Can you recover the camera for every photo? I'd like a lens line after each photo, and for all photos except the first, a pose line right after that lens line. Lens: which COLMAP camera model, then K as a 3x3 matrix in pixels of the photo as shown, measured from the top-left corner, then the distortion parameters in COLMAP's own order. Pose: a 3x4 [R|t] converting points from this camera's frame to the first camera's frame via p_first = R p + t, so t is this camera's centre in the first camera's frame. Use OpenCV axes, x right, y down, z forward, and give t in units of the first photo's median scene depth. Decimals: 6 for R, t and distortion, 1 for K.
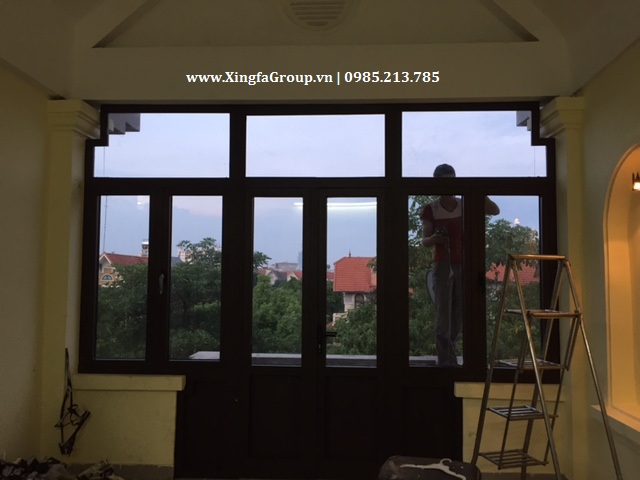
lens RADIAL K [[549.2, 0, 320.0], [0, 549.2, 240.0], [0, 0, 1]] dist [0.082452, -0.122877]
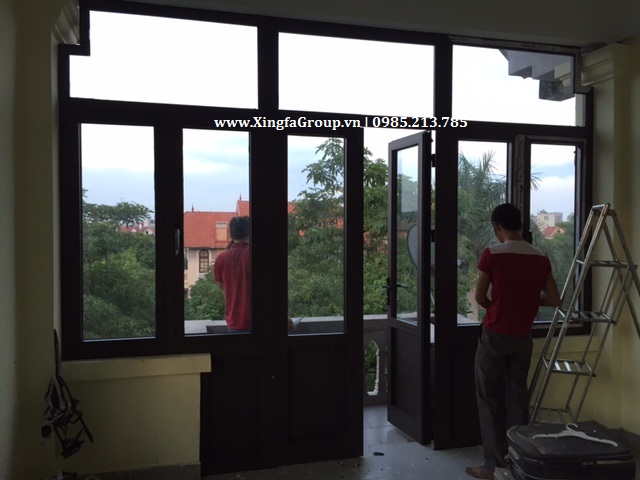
lens RADIAL K [[549.2, 0, 320.0], [0, 549.2, 240.0], [0, 0, 1]] dist [0.082452, -0.122877]
pose [[0.952415, -0.012401, 0.304552, -0.326073], [-0.012580, 0.996722, 0.079924, 0.011939], [-0.304545, -0.079952, 0.949137, 0.189862]]
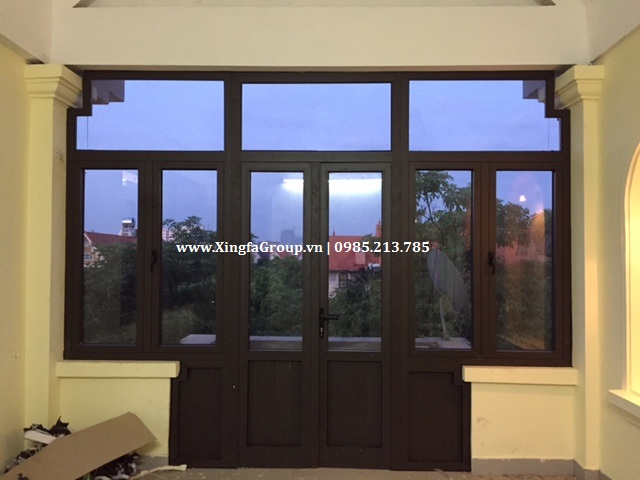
lens RADIAL K [[549.2, 0, 320.0], [0, 549.2, 240.0], [0, 0, 1]] dist [0.082452, -0.122877]
pose [[0.999470, -0.001560, 0.032526, -0.033105], [0.000306, 0.999258, 0.038524, 0.001674], [-0.032562, -0.038494, 0.998728, 0.056969]]
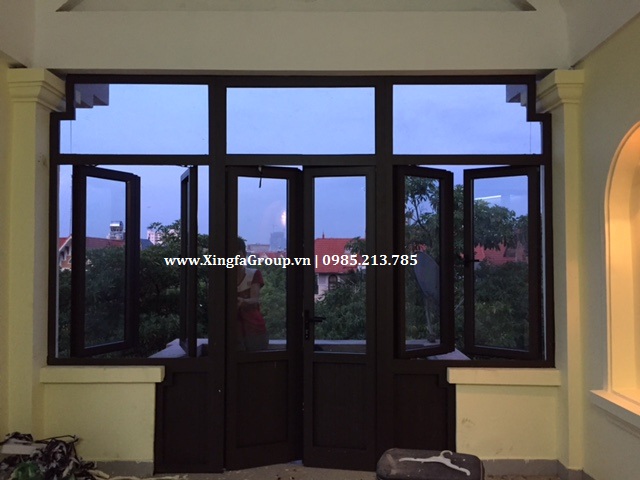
lens RADIAL K [[549.2, 0, 320.0], [0, 549.2, 240.0], [0, 0, 1]] dist [0.082452, -0.122877]
pose [[0.998680, -0.006290, 0.050978, -0.025226], [0.004555, 0.999409, 0.034080, 0.000106], [-0.051162, -0.033803, 0.998118, 0.053929]]
